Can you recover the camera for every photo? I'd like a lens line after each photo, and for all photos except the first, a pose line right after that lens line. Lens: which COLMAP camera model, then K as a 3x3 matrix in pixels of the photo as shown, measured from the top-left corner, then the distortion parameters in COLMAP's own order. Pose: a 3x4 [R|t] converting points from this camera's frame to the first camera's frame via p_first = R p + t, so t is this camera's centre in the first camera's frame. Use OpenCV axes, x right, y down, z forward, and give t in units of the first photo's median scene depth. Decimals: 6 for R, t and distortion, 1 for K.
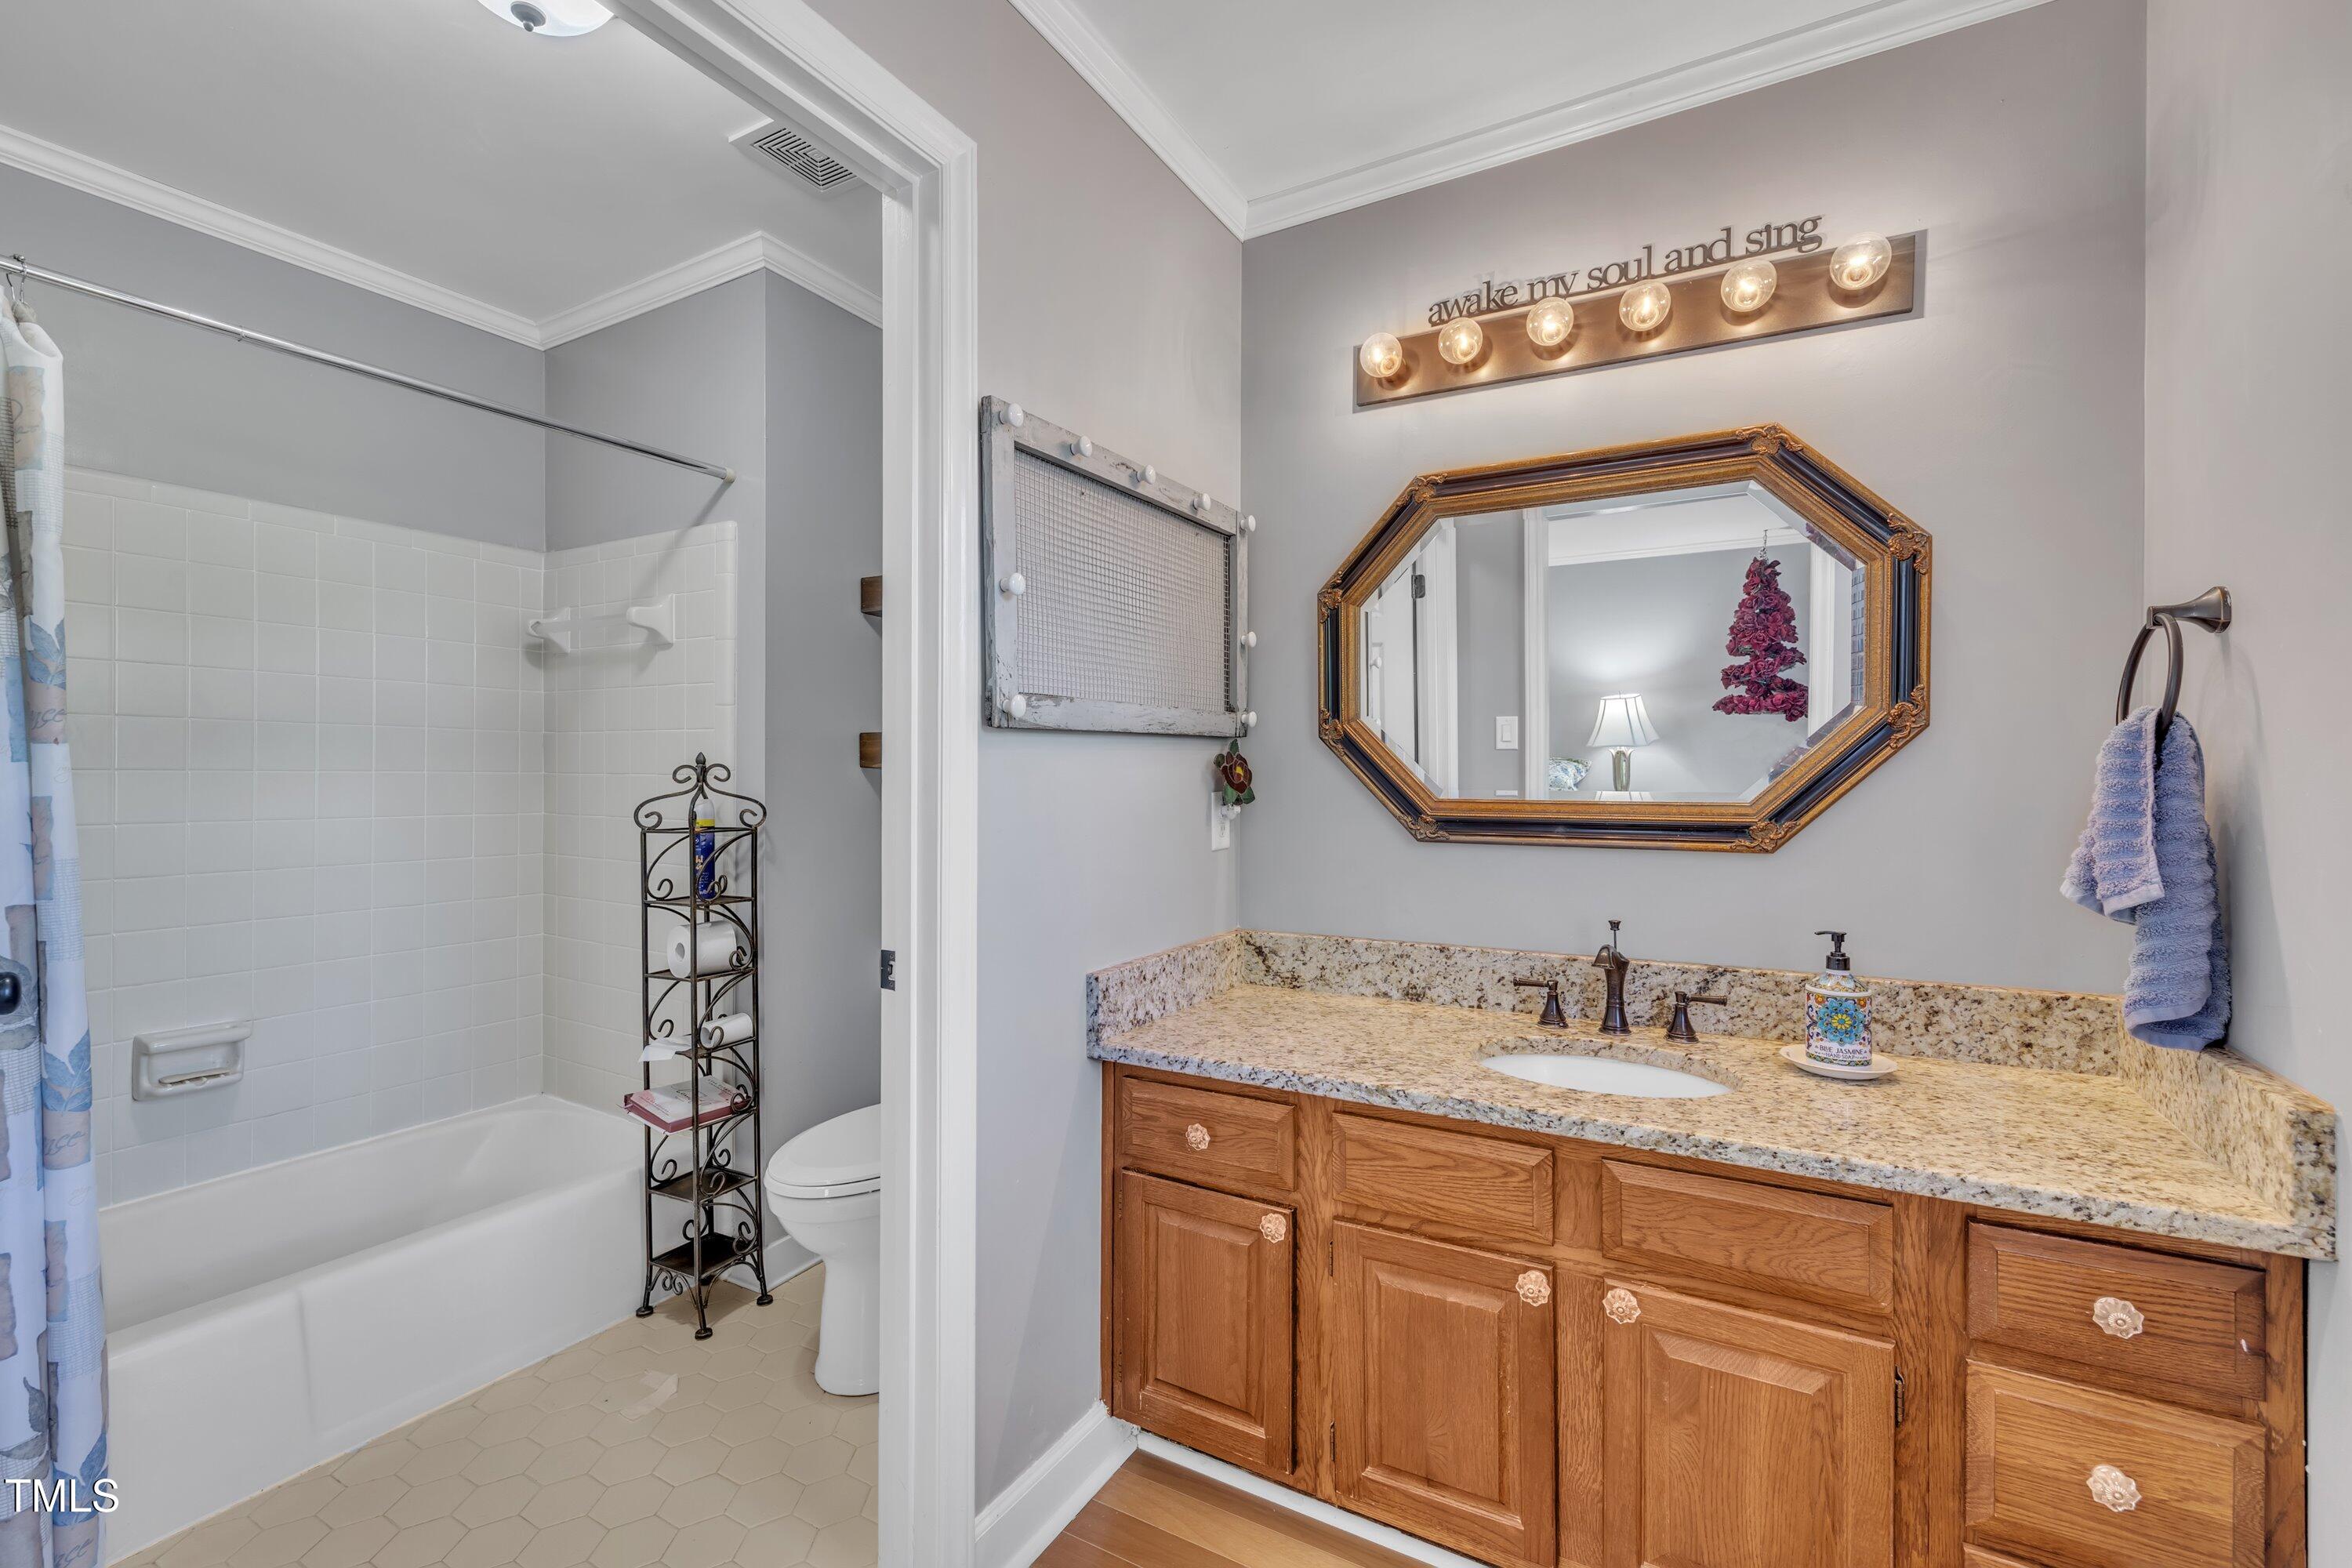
lens RADIAL K [[1013.0, 0, 1173.3], [0, 1013.0, 787.3], [0, 0, 1]] dist [0.002230, 0.000283]
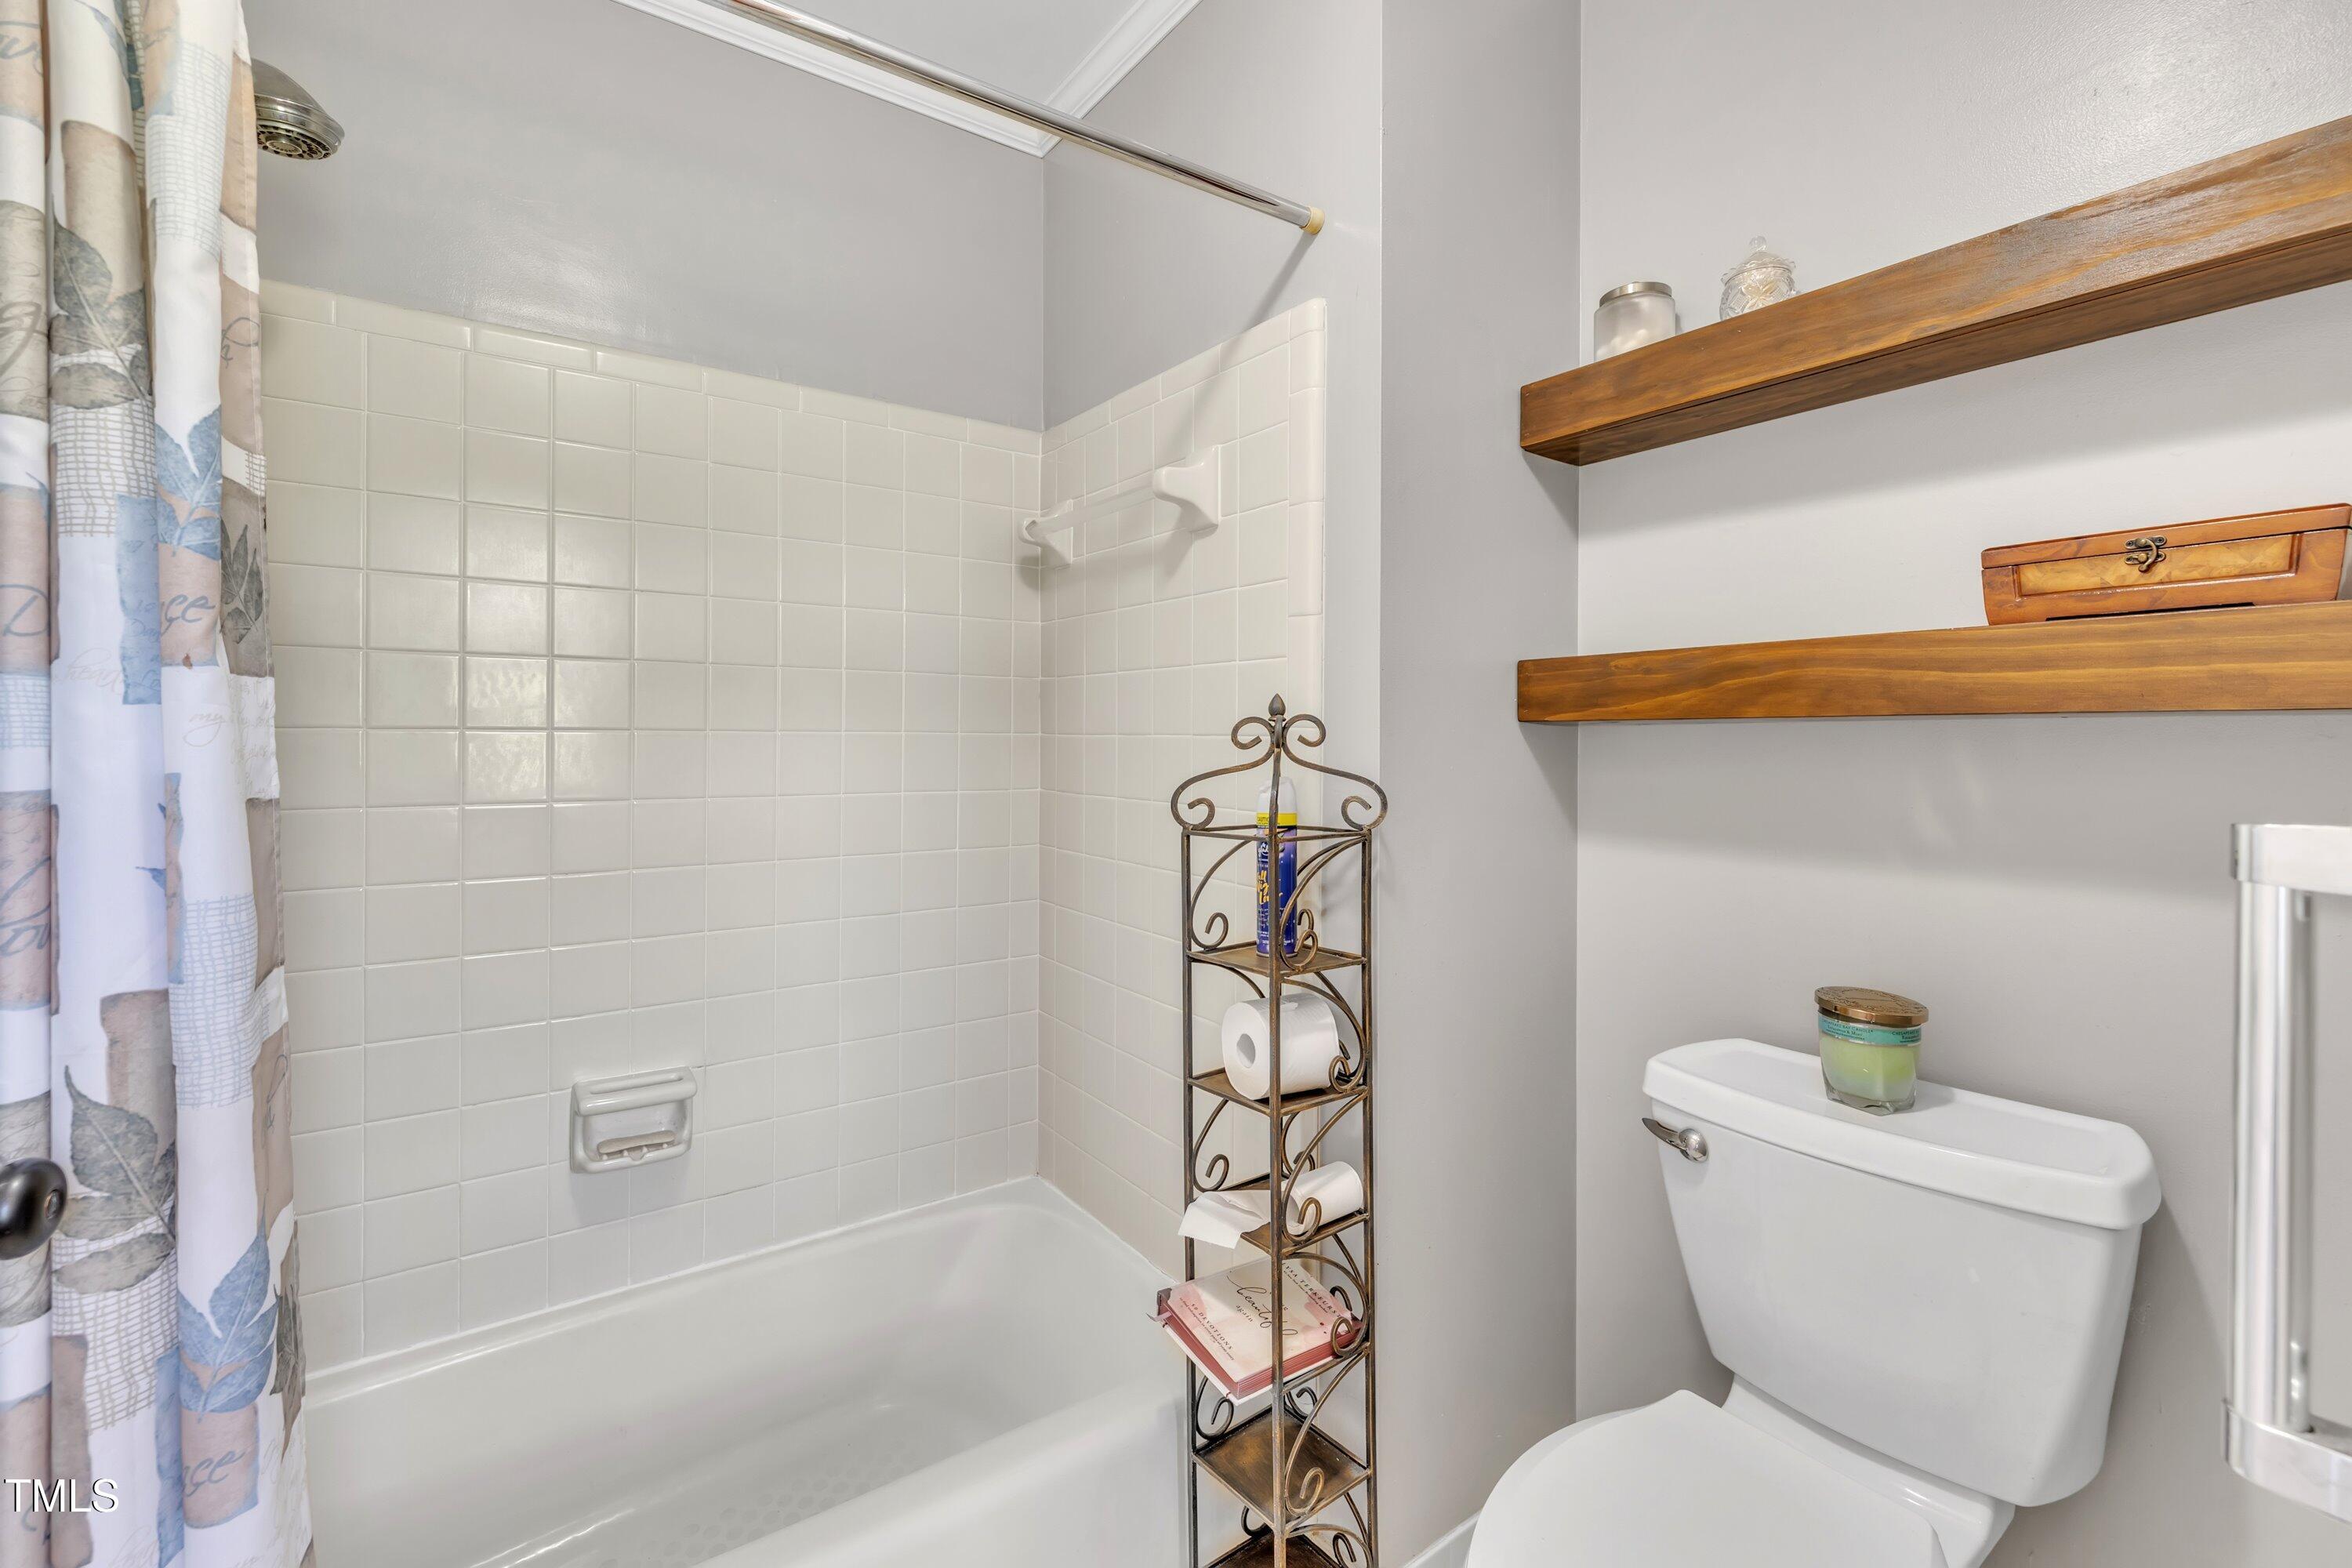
lens RADIAL K [[1013.0, 0, 1170.7], [0, 1013.0, 761.2], [0, 0, 1]] dist [0.002230, 0.000283]
pose [[0.908754, 0.007014, -0.417272, -0.292125], [-0.003657, 0.999954, 0.008843, -0.002081], [0.417315, -0.006510, 0.908738, 0.474736]]
